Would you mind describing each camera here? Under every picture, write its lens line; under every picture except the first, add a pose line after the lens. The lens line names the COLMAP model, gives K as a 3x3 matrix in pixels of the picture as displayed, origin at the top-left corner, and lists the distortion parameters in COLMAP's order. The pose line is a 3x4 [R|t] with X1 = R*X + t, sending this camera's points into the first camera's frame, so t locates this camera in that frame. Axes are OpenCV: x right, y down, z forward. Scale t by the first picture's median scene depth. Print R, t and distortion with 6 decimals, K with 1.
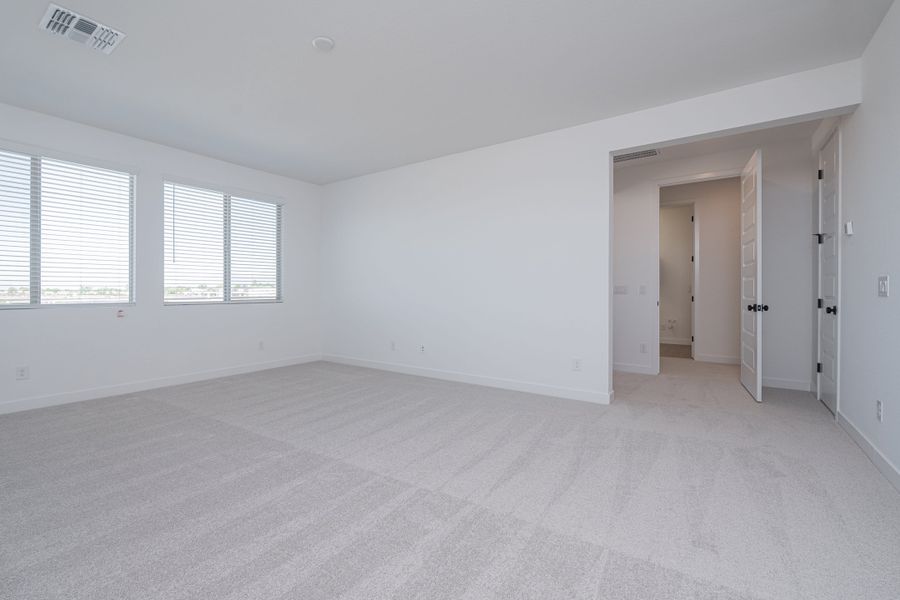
lens RADIAL K [[400.7, 0, 450.0], [0, 400.7, 300.0], [0, 0, 1]] dist [-0.001232, -0.000062]
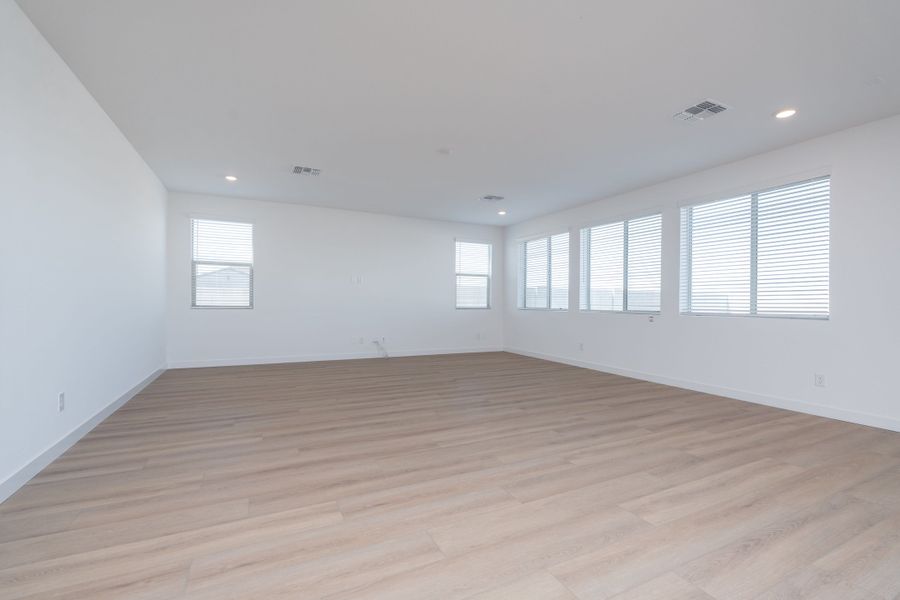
lens RADIAL K [[400.7, 0, 450.0], [0, 400.7, 300.0], [0, 0, 1]] dist [-0.001232, -0.000062]
pose [[-0.485783, -0.004794, -0.874066, 0.672247], [-0.019265, 0.999801, 0.005223, -0.025263], [0.873867, 0.019376, -0.485779, 1.064896]]
